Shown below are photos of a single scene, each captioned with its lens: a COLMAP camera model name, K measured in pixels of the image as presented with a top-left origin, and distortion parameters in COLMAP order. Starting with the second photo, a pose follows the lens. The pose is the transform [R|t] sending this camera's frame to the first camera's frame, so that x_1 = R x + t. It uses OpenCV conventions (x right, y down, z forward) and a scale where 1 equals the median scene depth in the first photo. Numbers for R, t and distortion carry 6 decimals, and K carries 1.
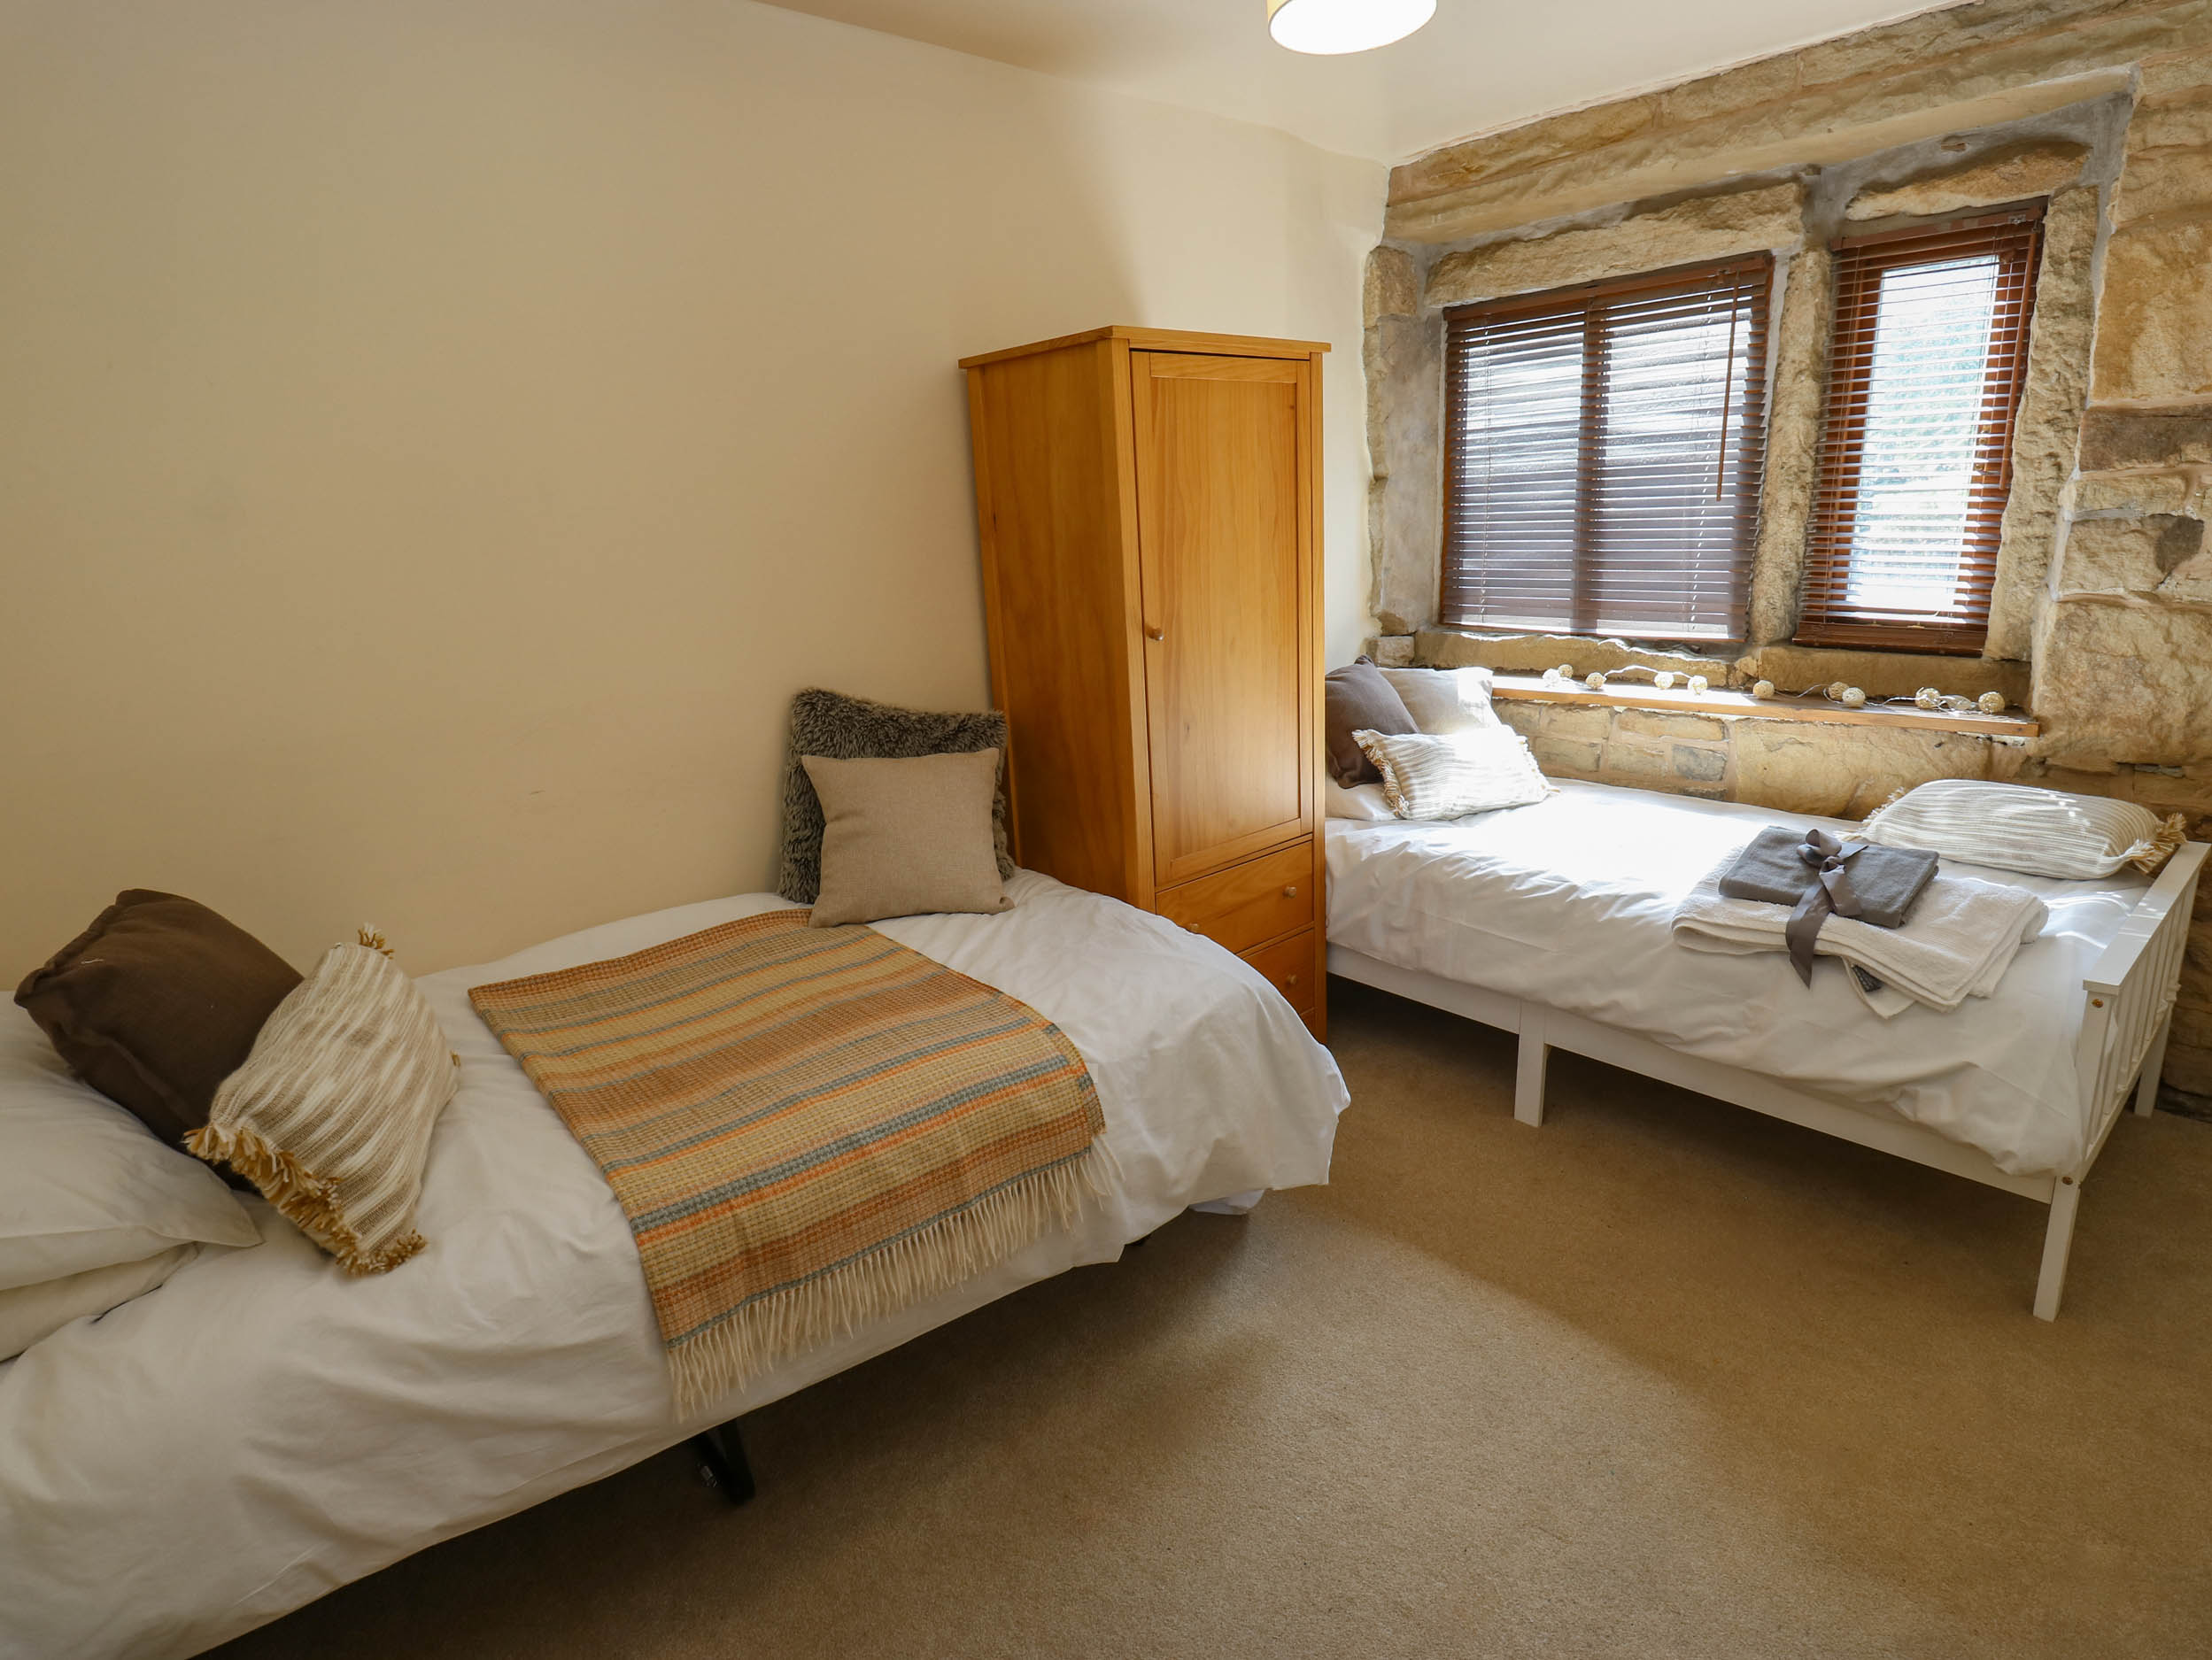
lens RADIAL K [[1161.2, 0, 1110.9], [0, 1161.2, 819.1], [0, 0, 1]] dist [-0.001129, -0.011008]
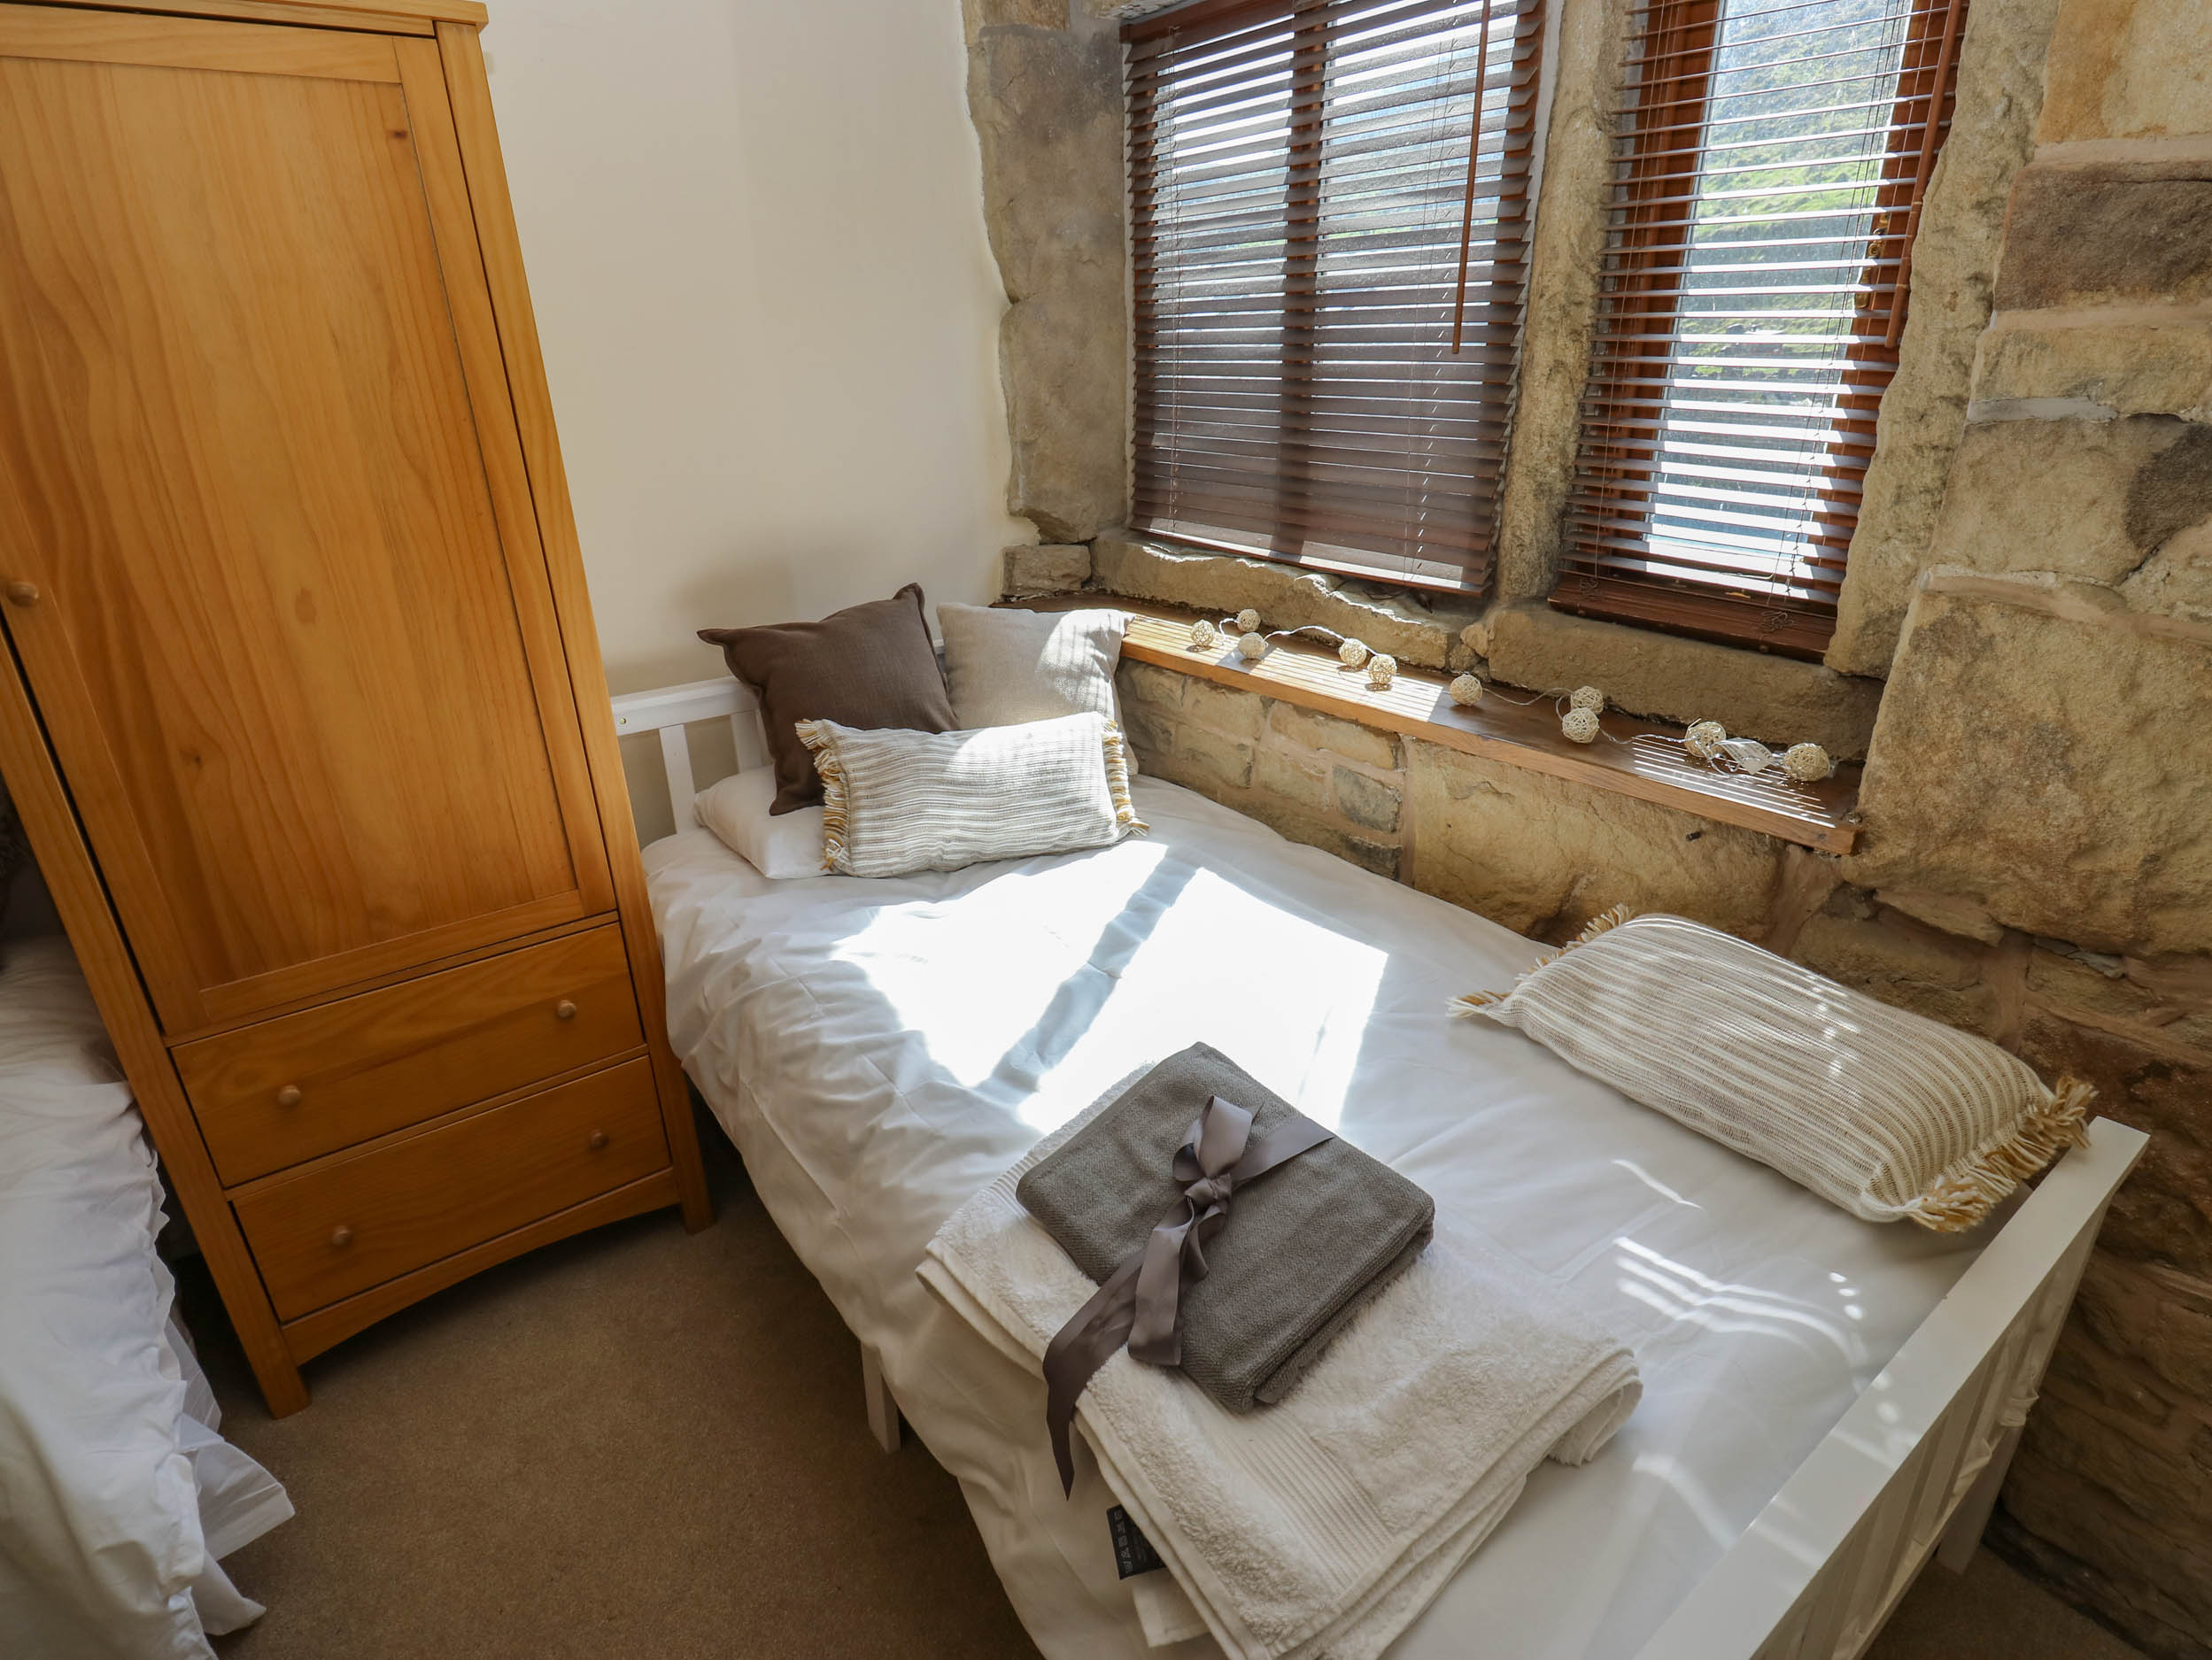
lens RADIAL K [[1161.2, 0, 1110.9], [0, 1161.2, 819.1], [0, 0, 1]] dist [-0.001129, -0.011008]
pose [[0.996804, 0.056693, -0.056287, 0.437815], [-0.049004, 0.990345, 0.129675, -0.119010], [0.063095, -0.126502, 0.989958, 0.413671]]
